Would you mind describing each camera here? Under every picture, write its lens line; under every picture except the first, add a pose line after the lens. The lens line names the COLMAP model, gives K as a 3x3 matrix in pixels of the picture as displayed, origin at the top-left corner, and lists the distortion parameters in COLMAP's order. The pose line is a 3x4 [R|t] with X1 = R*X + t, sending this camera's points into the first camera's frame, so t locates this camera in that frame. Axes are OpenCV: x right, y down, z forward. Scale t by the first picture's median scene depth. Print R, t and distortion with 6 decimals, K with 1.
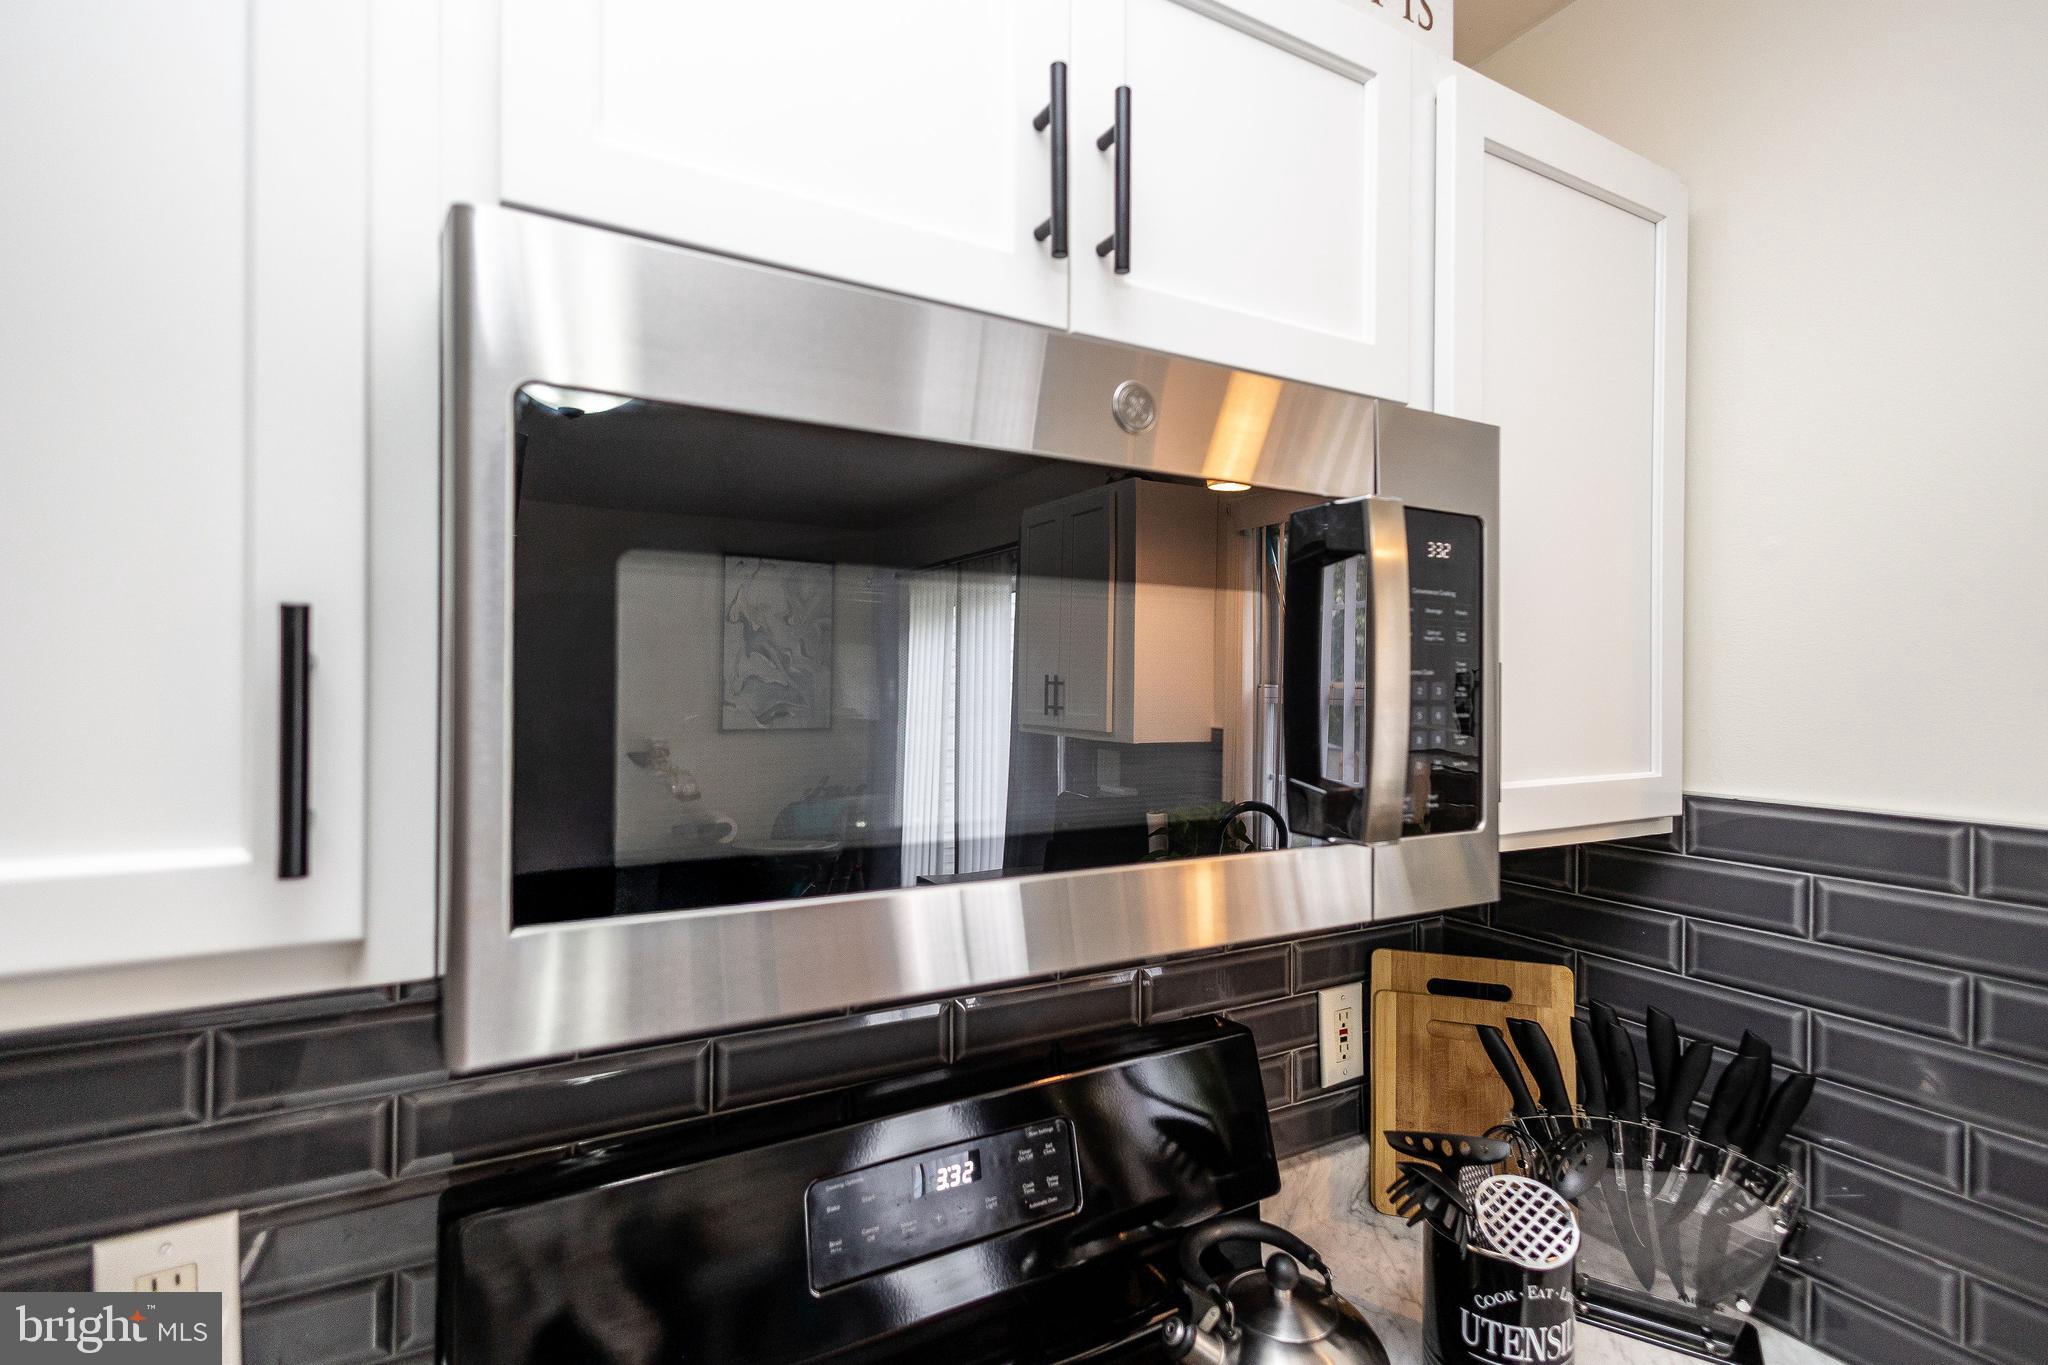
lens RADIAL K [[942.0, 0, 1015.9], [0, 942.0, 689.5], [0, 0, 1]] dist [0.008210, -0.000720]
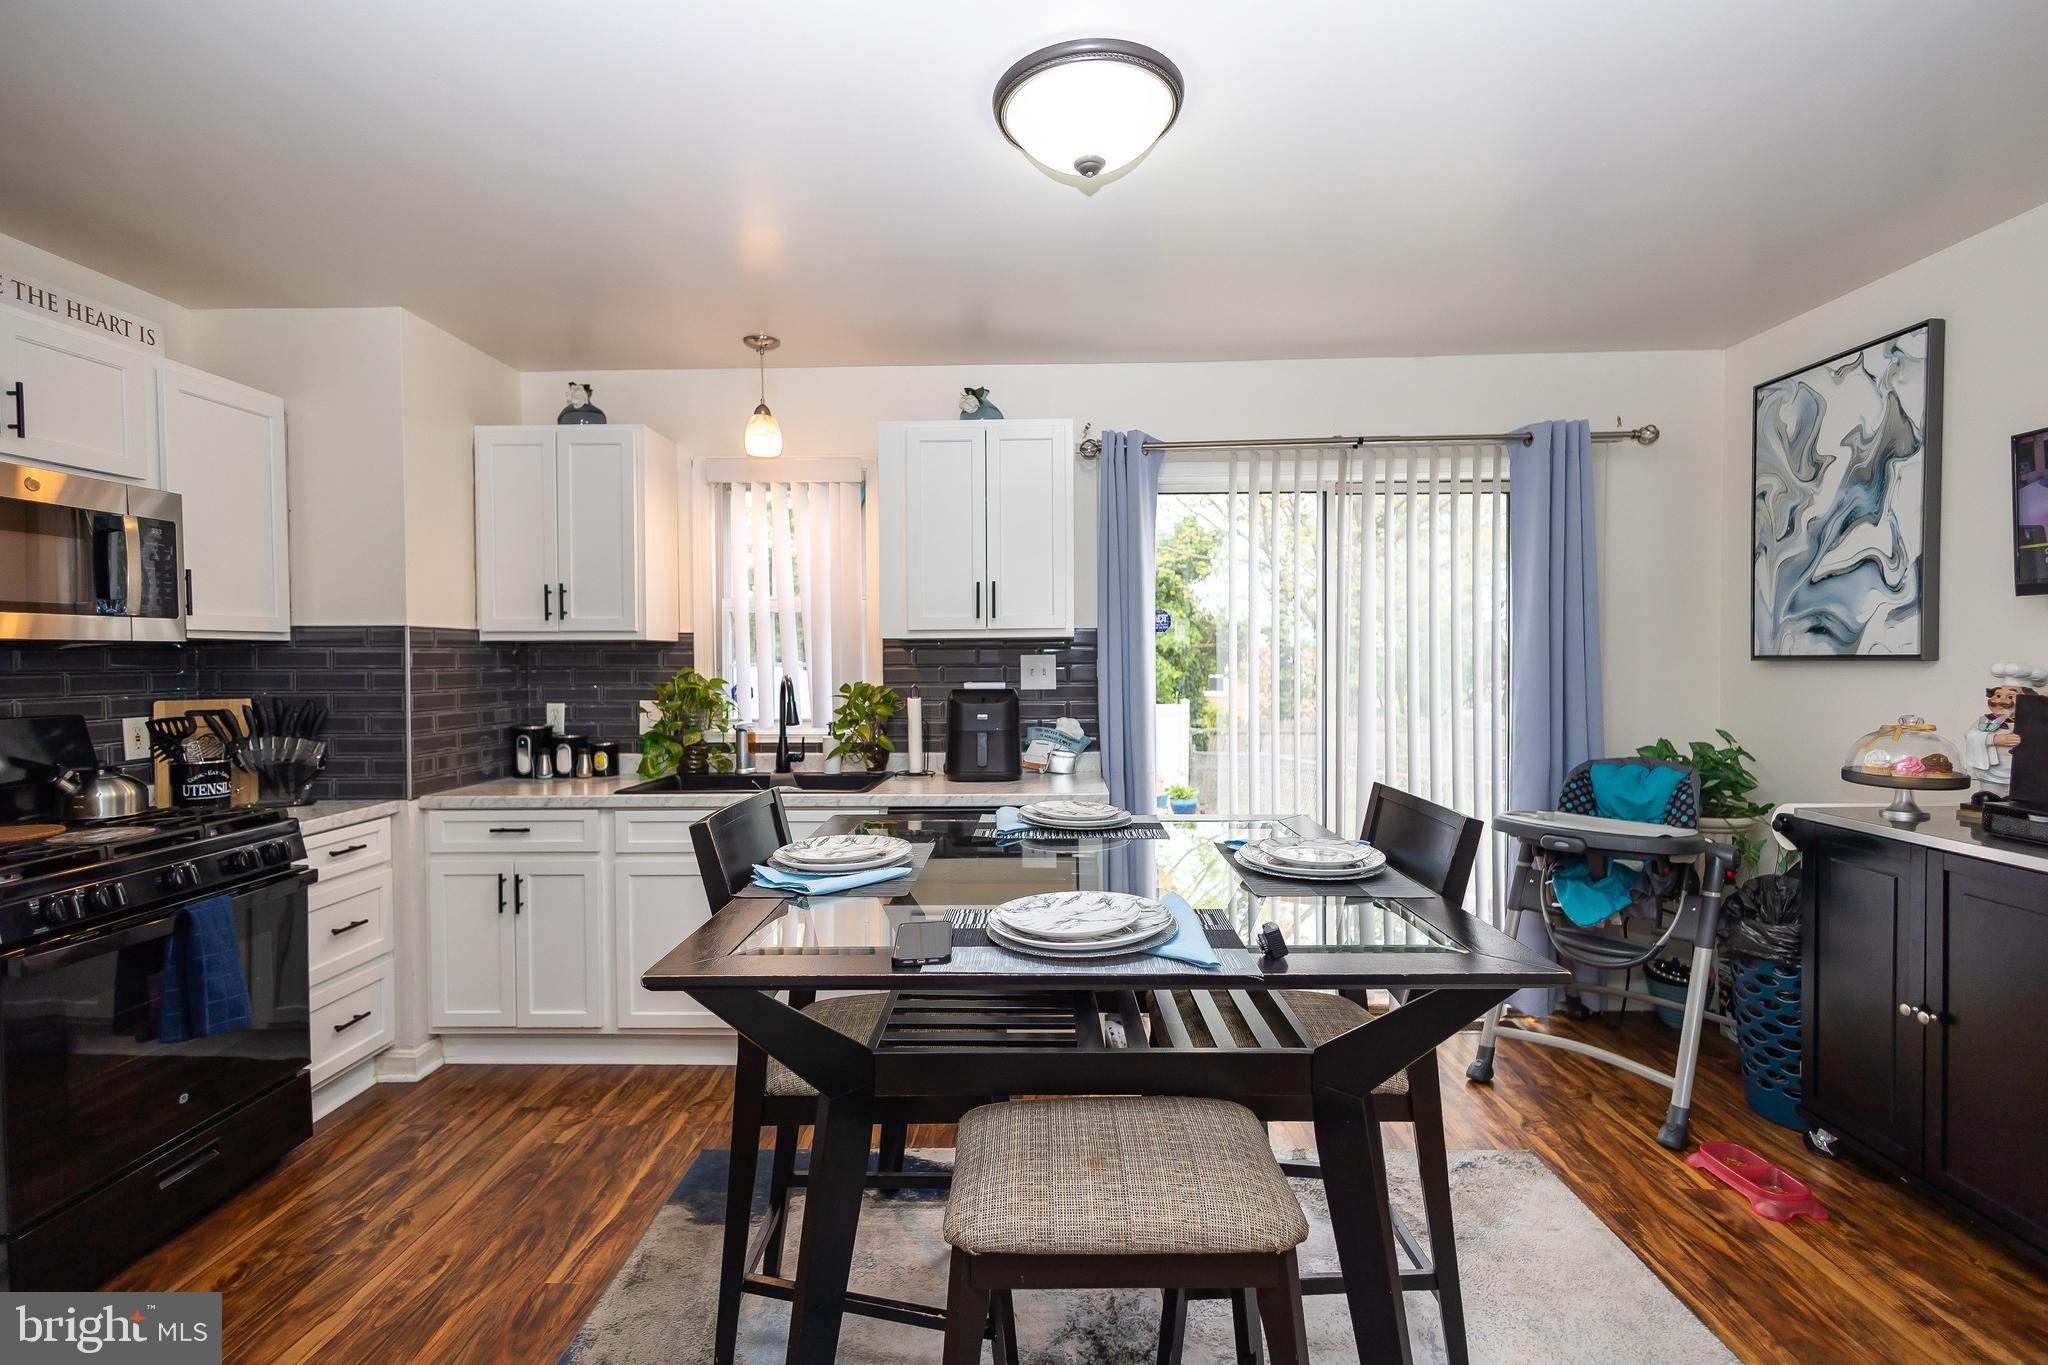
lens RADIAL K [[942.0, 0, 1025.4], [0, 942.0, 685.4], [0, 0, 1]] dist [0.008210, -0.000720]
pose [[0.498932, -0.034609, 0.865950, -0.893216], [-0.002204, 0.999148, 0.041203, 0.240200], [-0.866639, -0.022466, 0.498431, -3.187146]]
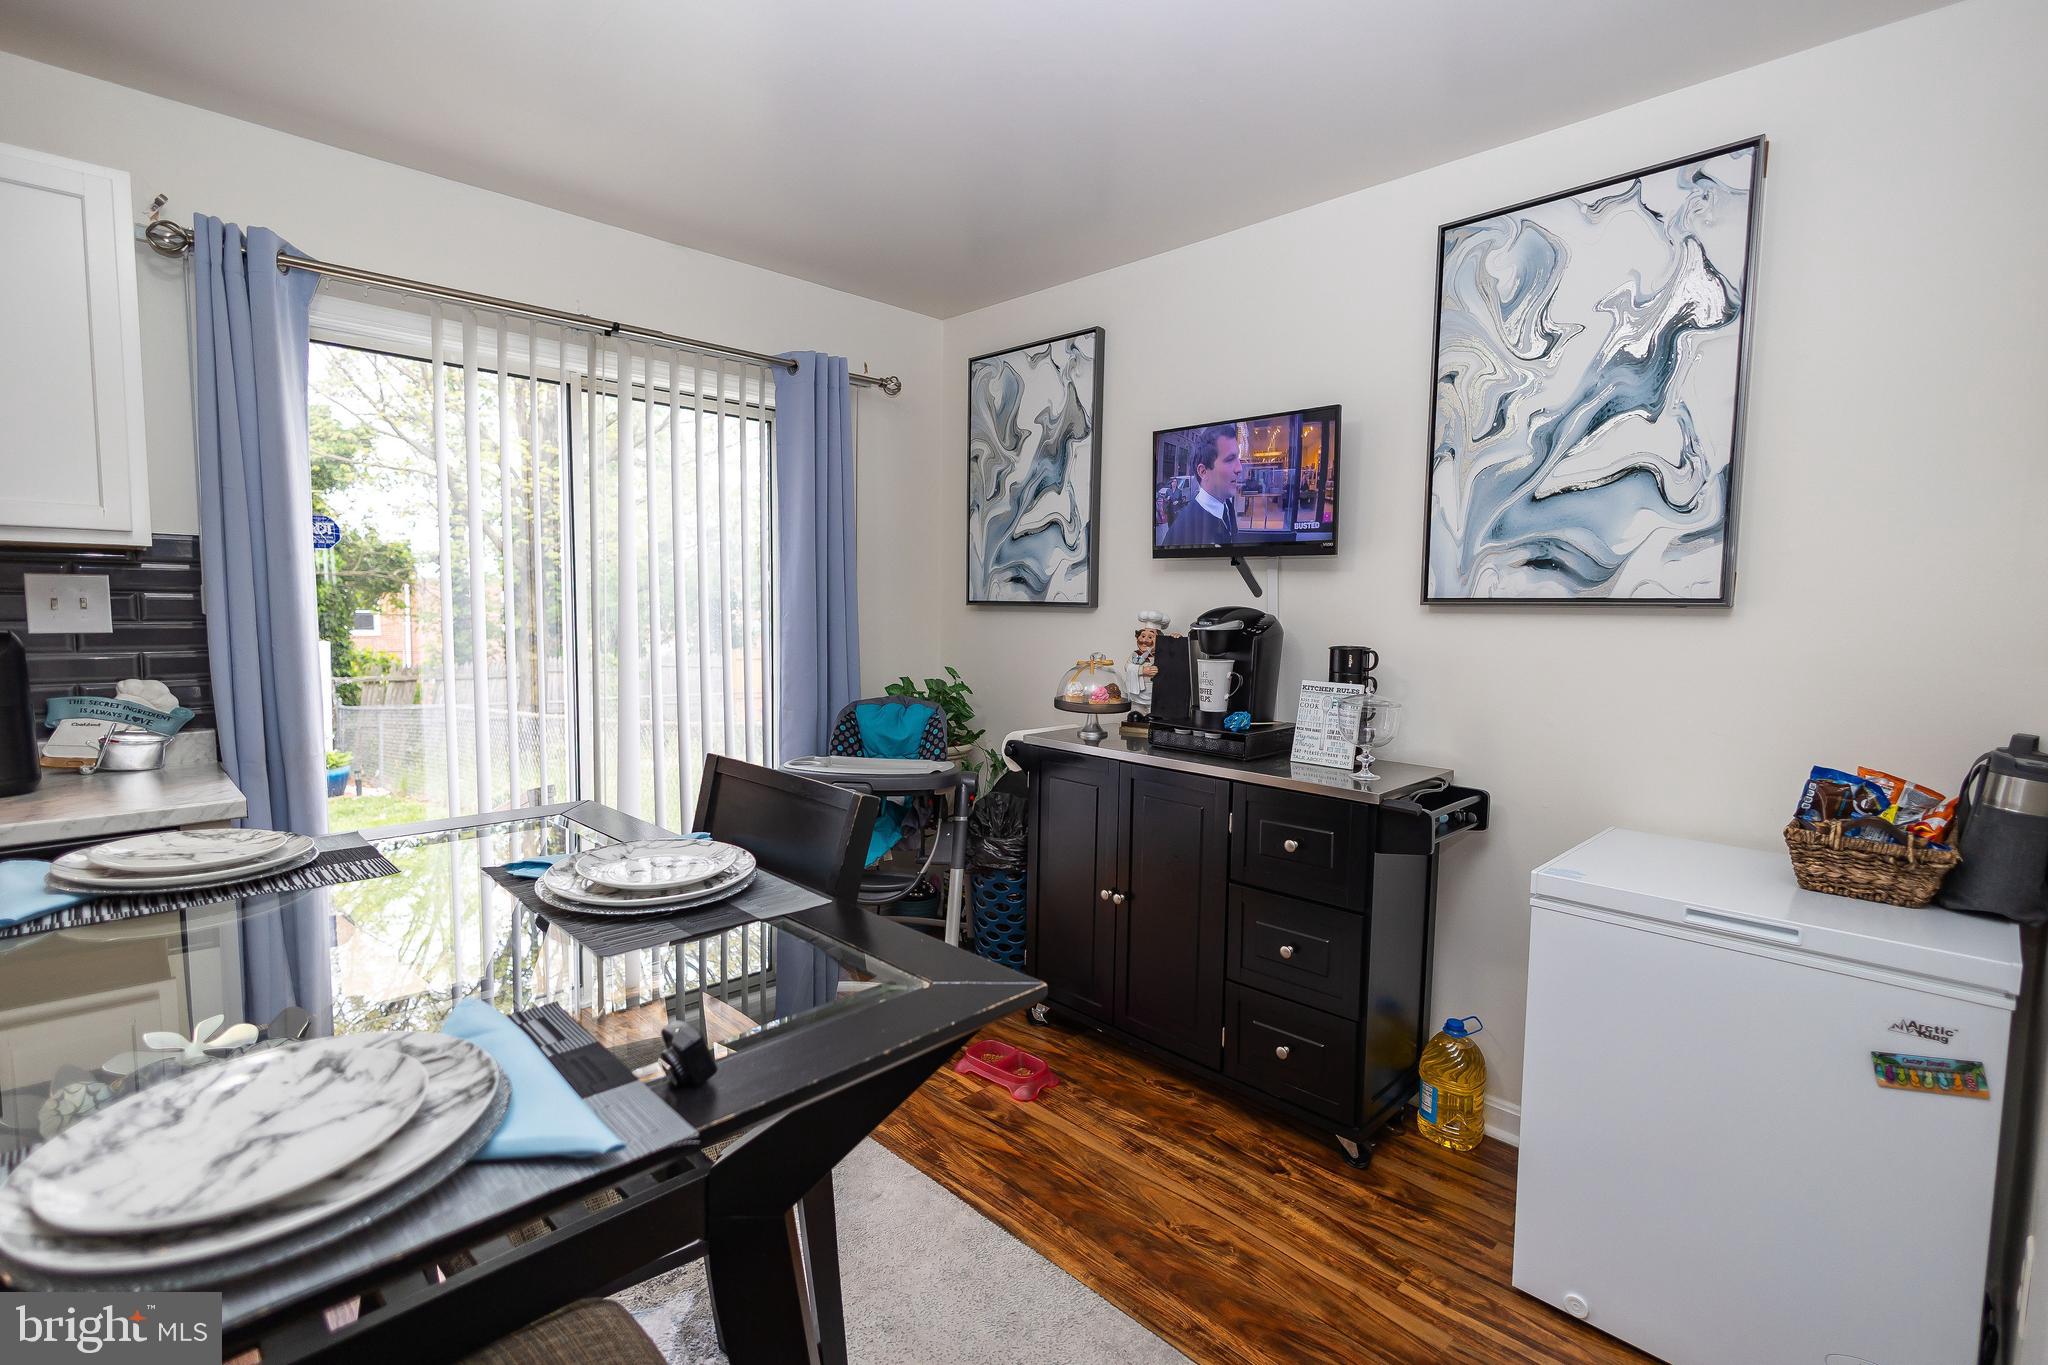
lens RADIAL K [[942.0, 0, 1022.1], [0, 942.0, 682.3], [0, 0, 1]] dist [0.008210, -0.000720]
pose [[-0.279583, -0.091802, 0.955723, -0.284656], [-0.032394, 0.995754, 0.086171, 0.264687], [-0.959575, -0.006868, -0.281369, -2.817669]]
